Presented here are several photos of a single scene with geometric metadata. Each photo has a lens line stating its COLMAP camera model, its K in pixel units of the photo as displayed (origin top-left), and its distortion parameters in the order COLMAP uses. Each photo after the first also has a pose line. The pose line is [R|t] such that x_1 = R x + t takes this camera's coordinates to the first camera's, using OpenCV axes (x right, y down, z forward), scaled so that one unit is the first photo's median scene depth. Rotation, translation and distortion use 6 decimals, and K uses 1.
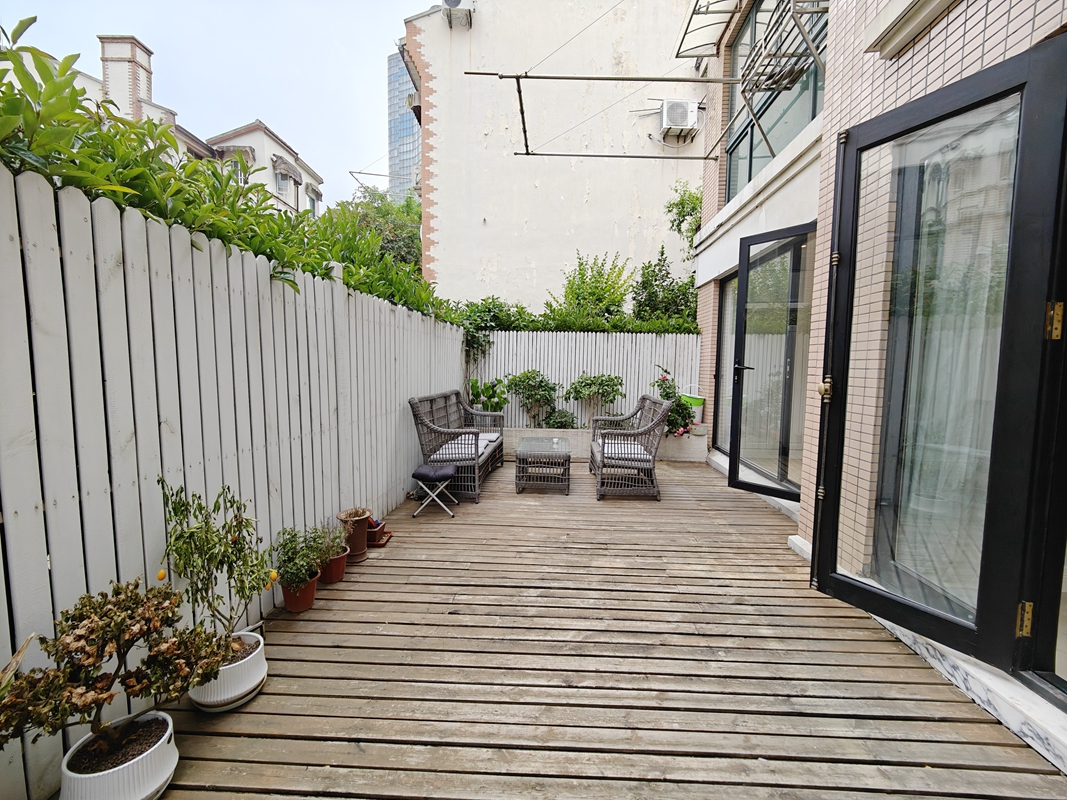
lens RADIAL K [[466.3, 0, 541.4], [0, 466.3, 405.7], [0, 0, 1]] dist [0.015474, -0.010108]
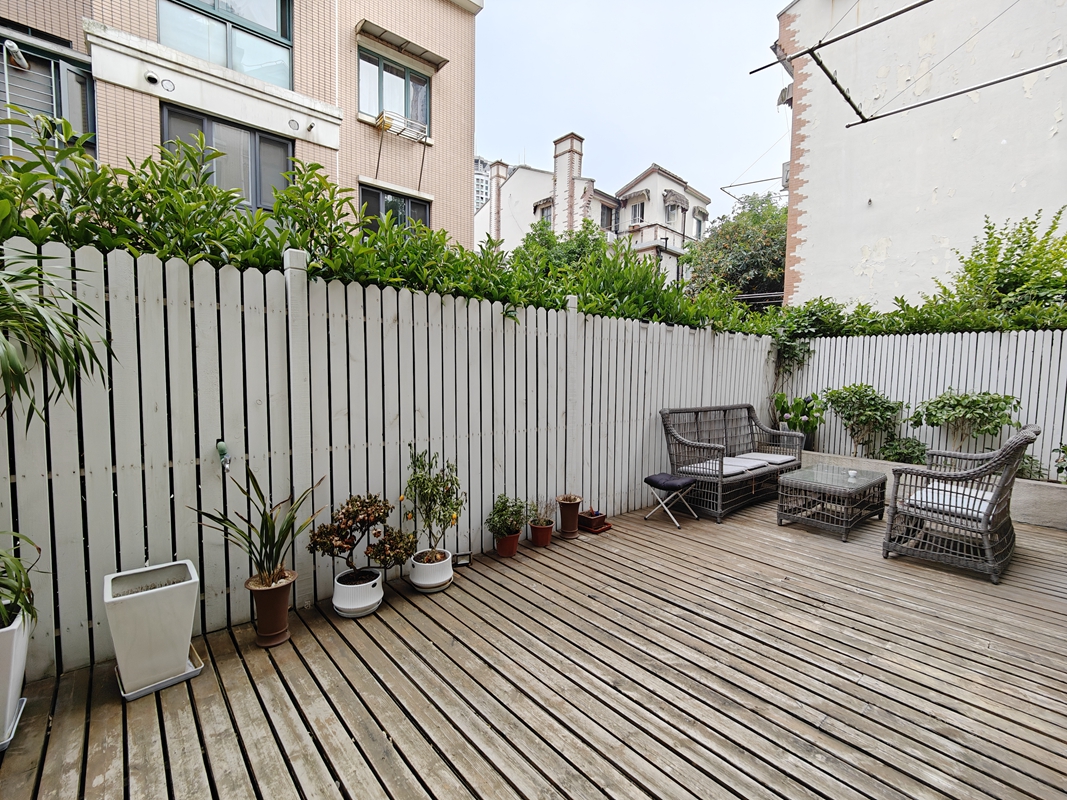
lens RADIAL K [[466.3, 0, 524.5], [0, 466.3, 403.4], [0, 0, 1]] dist [0.015474, -0.010108]
pose [[0.689553, 0.046785, -0.722722, 0.266607], [-0.068452, 0.997654, -0.000729, -0.005966], [0.720993, 0.049975, 0.691138, 0.044503]]
